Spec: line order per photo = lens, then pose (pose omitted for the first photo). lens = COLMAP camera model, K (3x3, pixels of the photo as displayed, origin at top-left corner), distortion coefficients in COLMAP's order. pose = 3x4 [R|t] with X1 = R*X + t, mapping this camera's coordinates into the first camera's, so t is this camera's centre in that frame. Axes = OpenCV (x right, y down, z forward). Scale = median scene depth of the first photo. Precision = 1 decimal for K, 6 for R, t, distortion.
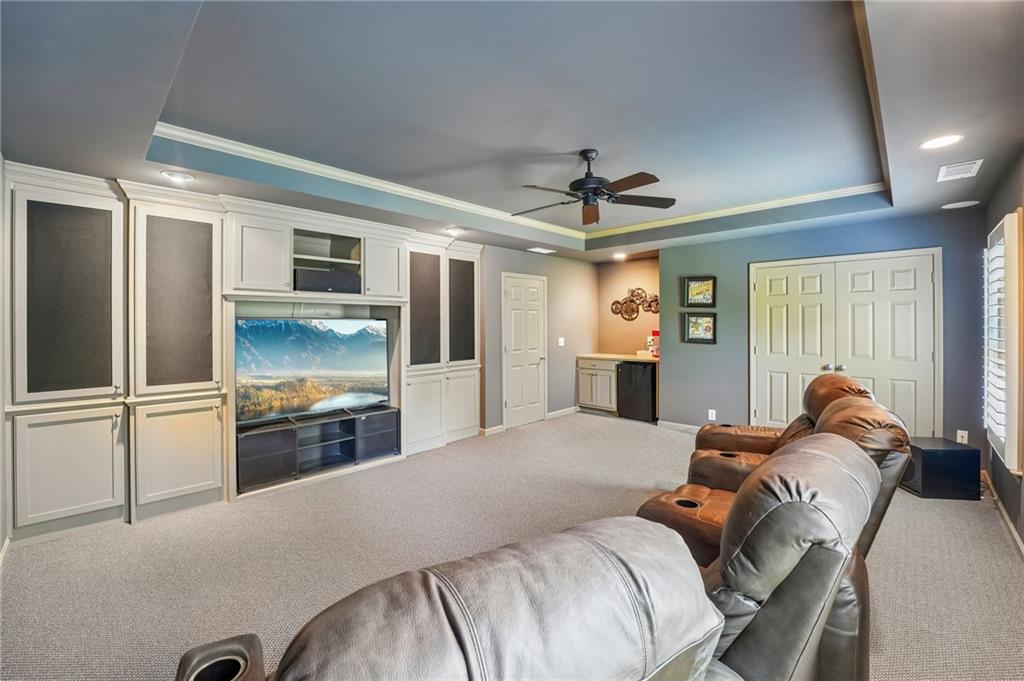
lens RADIAL K [[423.5, 0, 508.4], [0, 423.5, 330.2], [0, 0, 1]] dist [-0.022361, 0.002014]
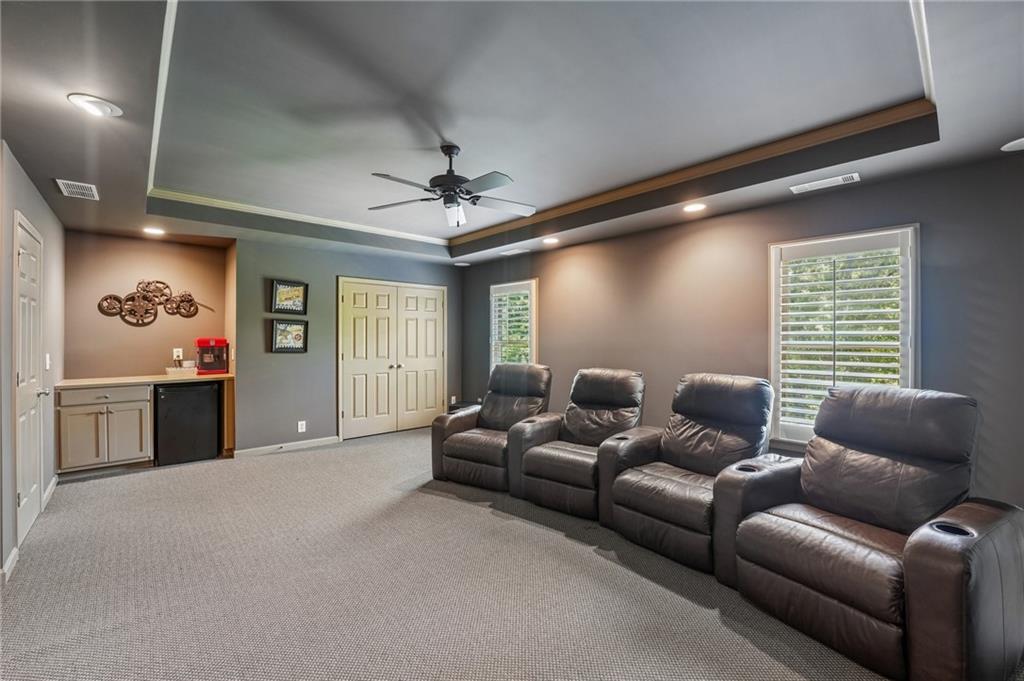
lens RADIAL K [[423.5, 0, 508.3], [0, 423.5, 337.1], [0, 0, 1]] dist [-0.022361, 0.002014]
pose [[0.082124, 0.000549, 0.996622, -0.426540], [0.011044, 0.999938, -0.001461, 0.003124], [-0.996561, 0.011126, 0.082113, 0.438818]]
